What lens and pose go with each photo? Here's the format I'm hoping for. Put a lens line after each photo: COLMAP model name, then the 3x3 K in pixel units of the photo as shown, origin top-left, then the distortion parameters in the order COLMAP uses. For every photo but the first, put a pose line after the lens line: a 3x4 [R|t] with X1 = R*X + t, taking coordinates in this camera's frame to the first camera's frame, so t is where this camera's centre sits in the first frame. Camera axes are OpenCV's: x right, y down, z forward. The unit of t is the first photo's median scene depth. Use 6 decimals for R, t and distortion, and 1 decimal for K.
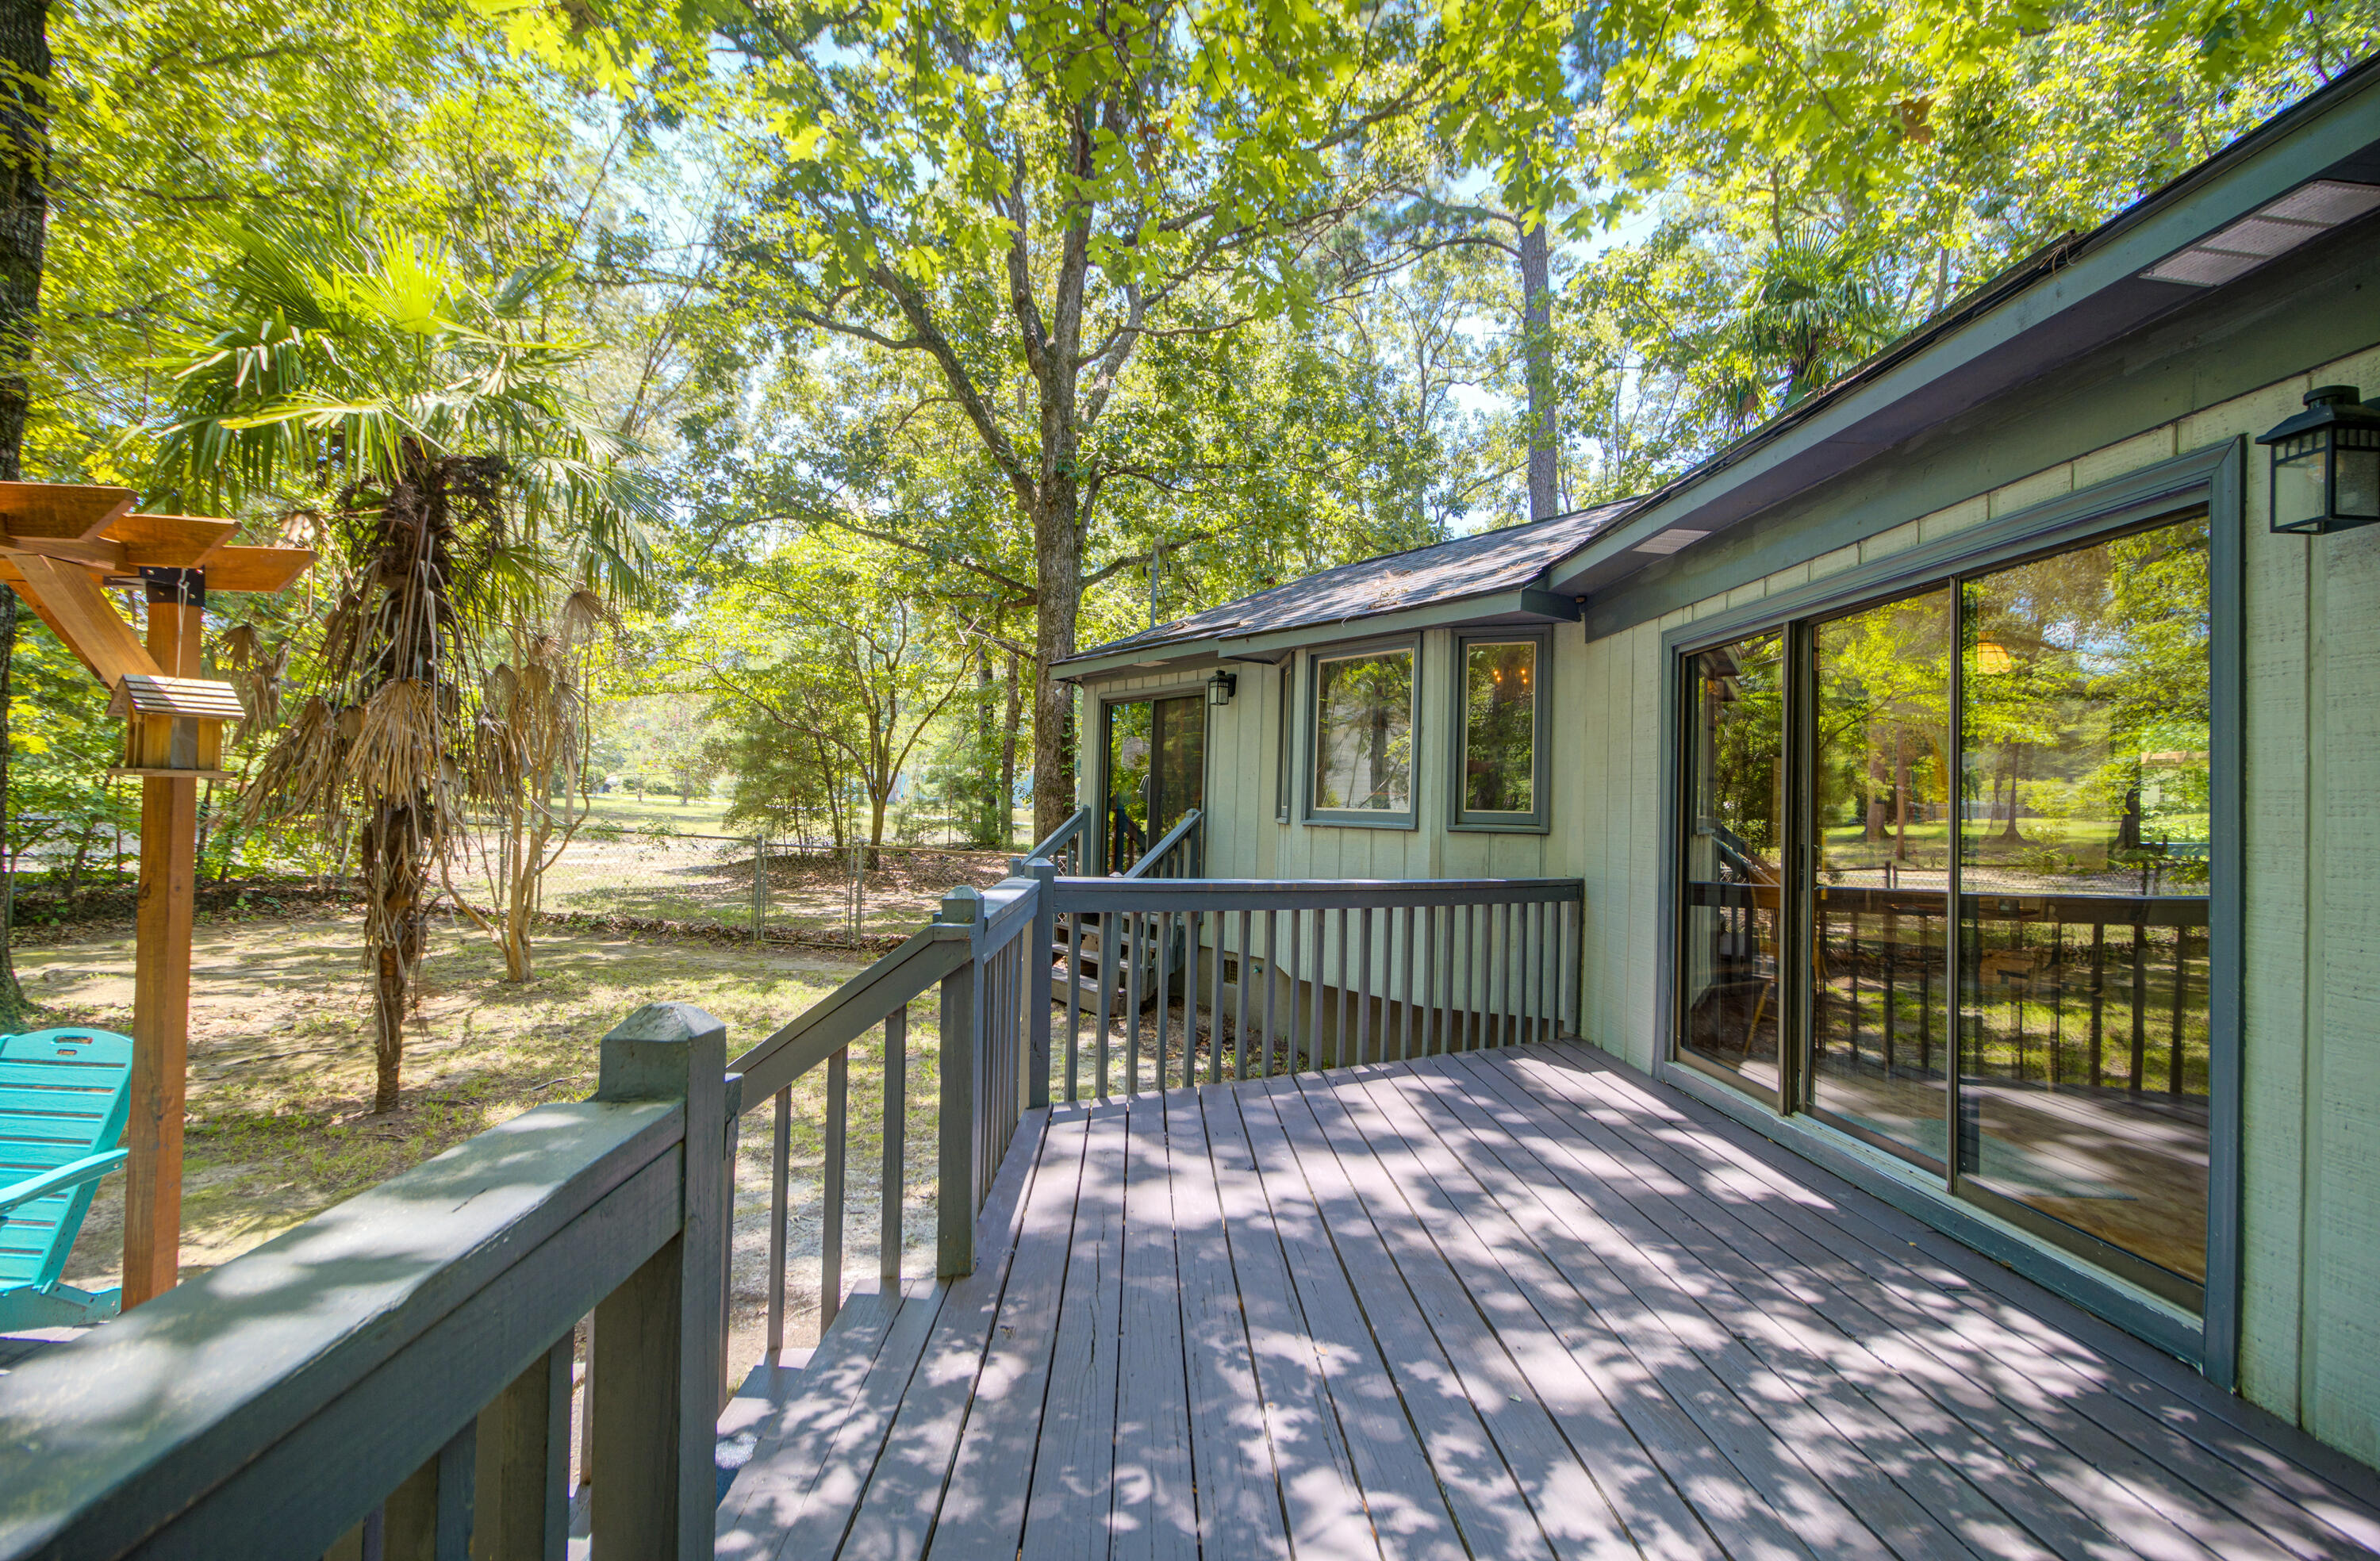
lens RADIAL K [[1089.7, 0, 1191.8], [0, 1089.7, 771.7], [0, 0, 1]] dist [-0.012079, 0.008158]
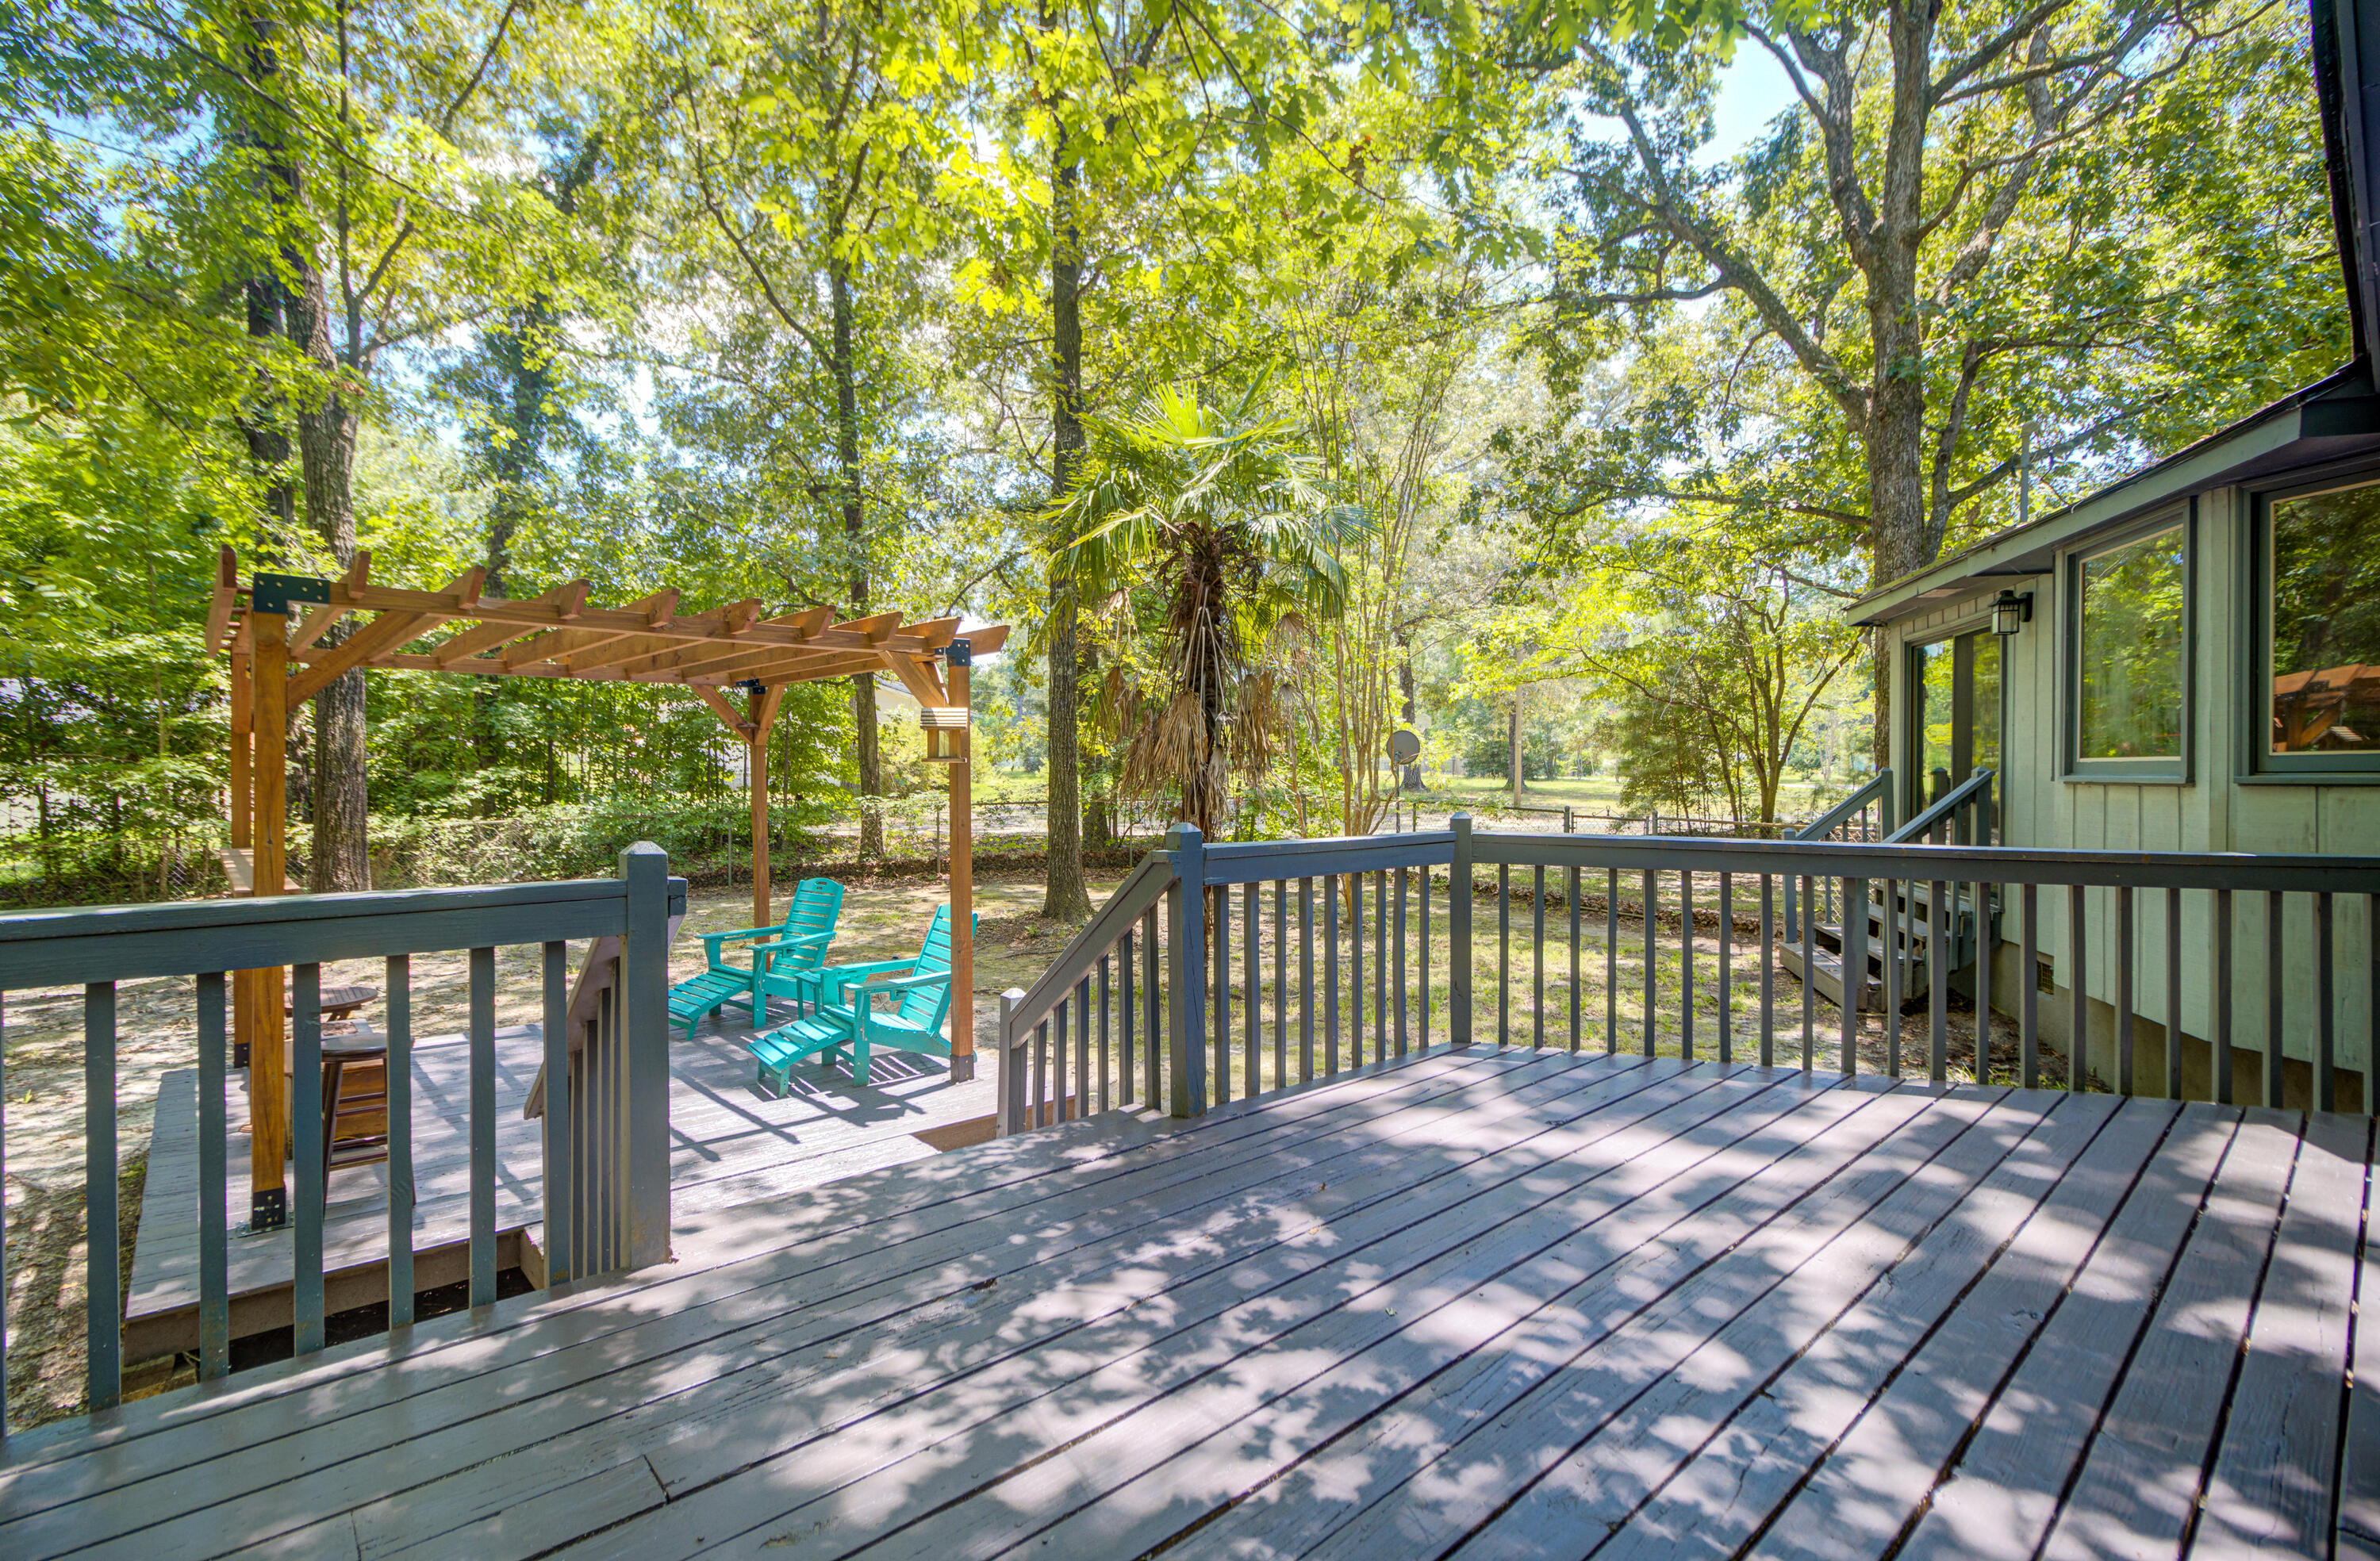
lens RADIAL K [[1089.7, 0, 1182.0], [0, 1089.7, 773.9], [0, 0, 1]] dist [-0.012079, 0.008158]
pose [[0.634609, -0.025308, -0.772419, 0.806522], [0.040376, 0.999184, 0.000434, 0.046783], [0.771778, -0.031463, 0.635113, 0.170776]]
